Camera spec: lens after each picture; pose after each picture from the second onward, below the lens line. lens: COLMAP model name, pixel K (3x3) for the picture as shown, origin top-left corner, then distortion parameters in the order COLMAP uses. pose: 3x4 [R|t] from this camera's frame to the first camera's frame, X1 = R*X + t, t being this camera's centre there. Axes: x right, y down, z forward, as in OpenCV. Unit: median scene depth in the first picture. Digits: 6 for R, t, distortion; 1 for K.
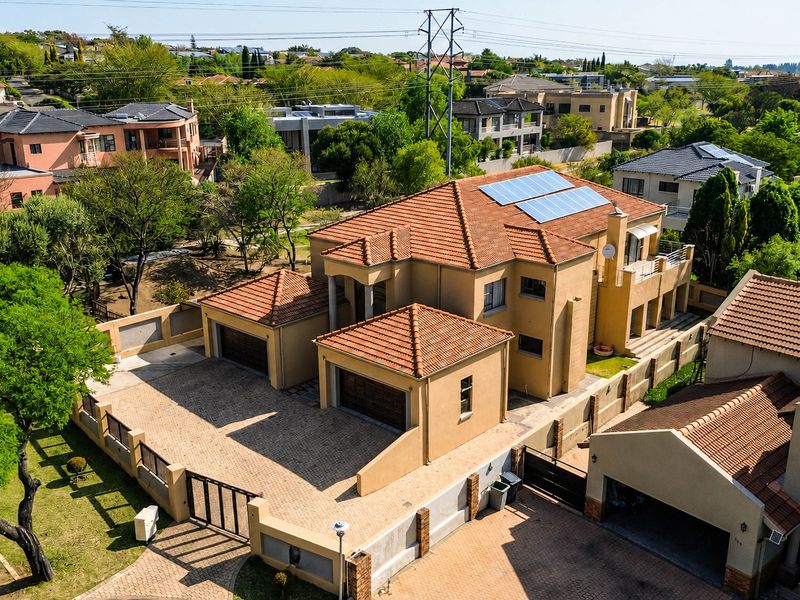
lens RADIAL K [[738.8, 0, 398.7], [0, 738.8, 300.3], [0, 0, 1]] dist [0.039888, 0.000000]
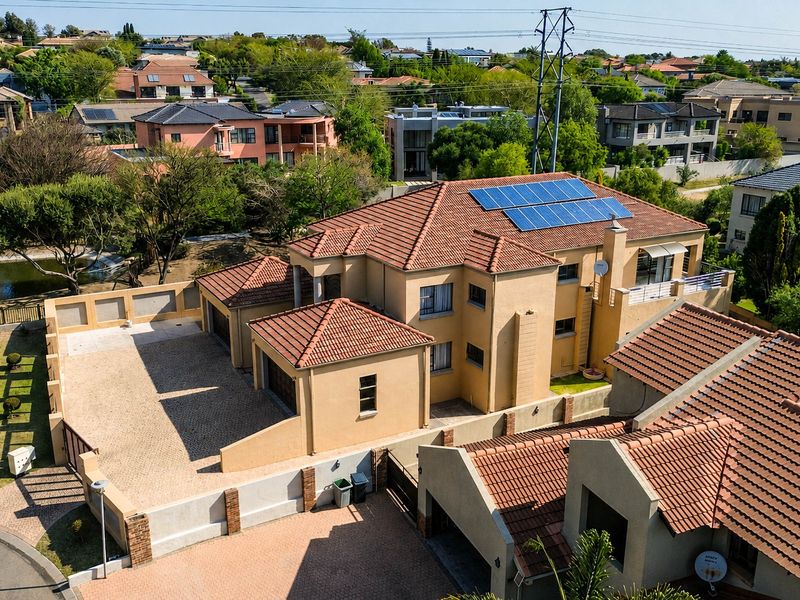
lens RADIAL K [[738.8, 0, 398.1], [0, 738.8, 300.5], [0, 0, 1]] dist [0.039888, 0.000000]
pose [[0.951433, 0.101362, -0.290692, 0.354284], [-0.102172, 0.994689, 0.012432, -0.011901], [0.290408, 0.017872, 0.956736, 0.045562]]
